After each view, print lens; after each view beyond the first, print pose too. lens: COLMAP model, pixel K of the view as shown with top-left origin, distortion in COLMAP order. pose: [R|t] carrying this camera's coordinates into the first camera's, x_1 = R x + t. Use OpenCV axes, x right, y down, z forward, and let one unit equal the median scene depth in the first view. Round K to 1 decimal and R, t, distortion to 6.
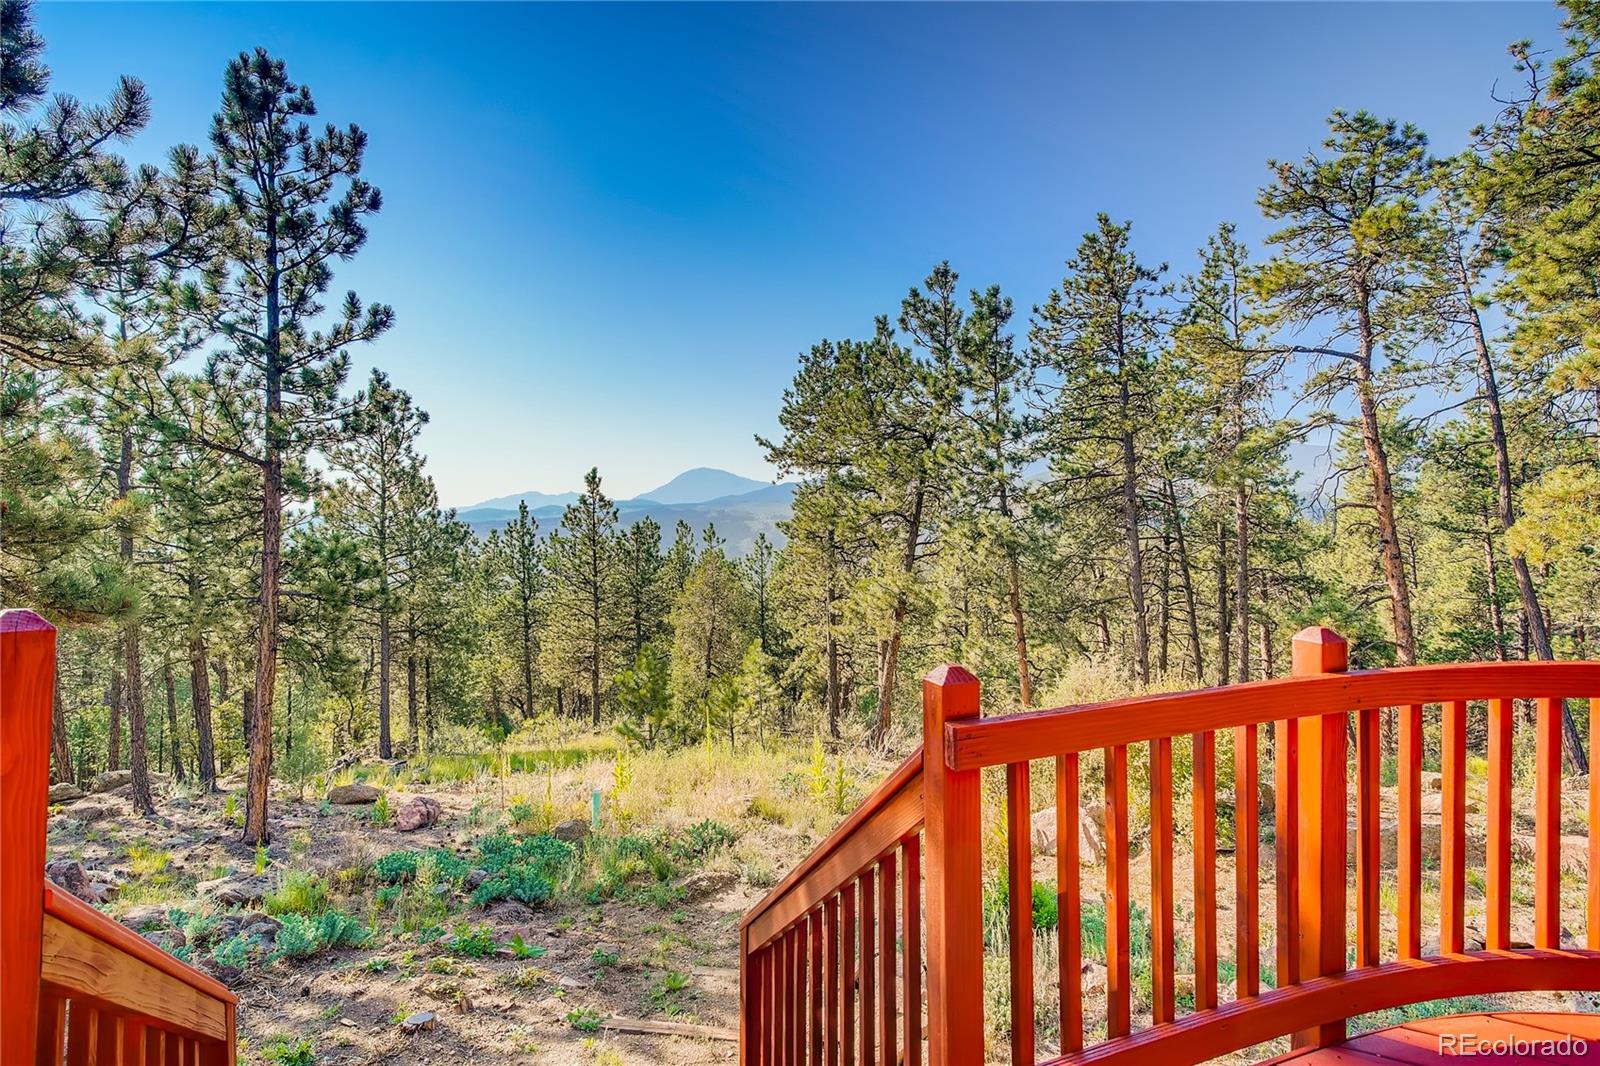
lens RADIAL K [[817.9, 0, 776.5], [0, 817.9, 493.4], [0, 0, 1]] dist [-0.020531, 0.023590]
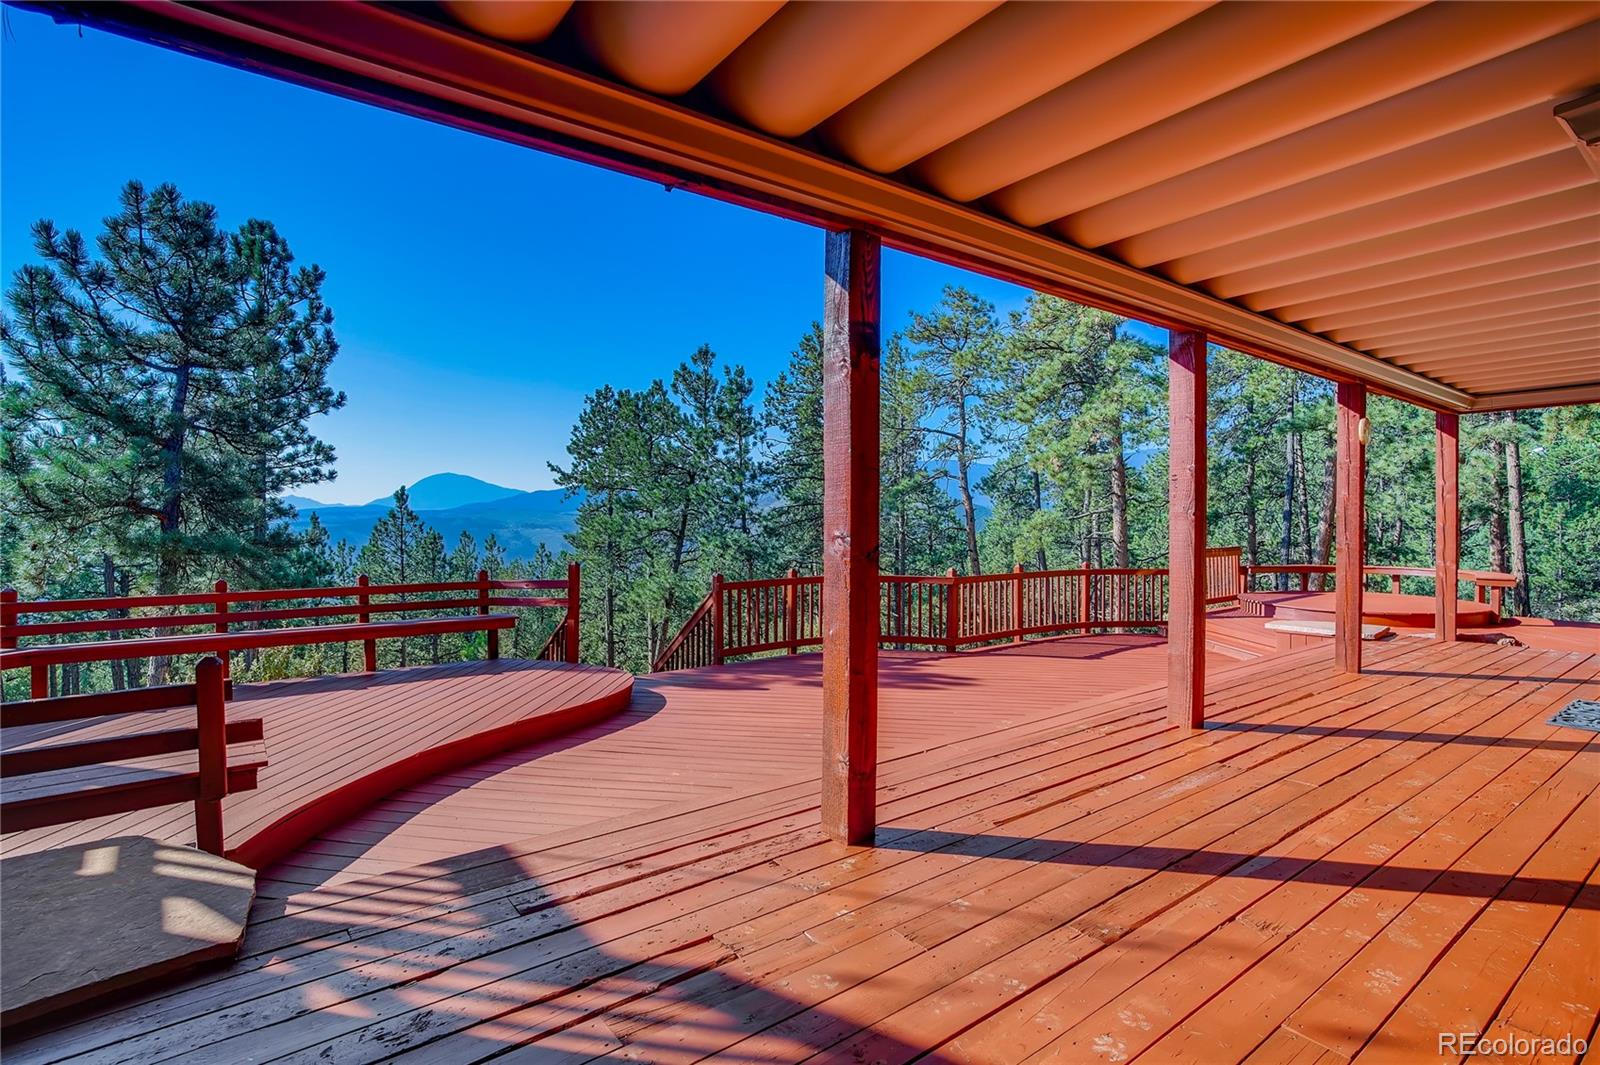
lens RADIAL K [[782.8, 0, 790.8], [0, 782.8, 535.9], [0, 0, 1]] dist [-0.043233, 0.025603]
pose [[0.948423, 0.007428, 0.316920, -0.069944], [-0.019913, 0.999147, 0.036172, -0.016201], [-0.316381, -0.040618, 0.947762, -0.290608]]
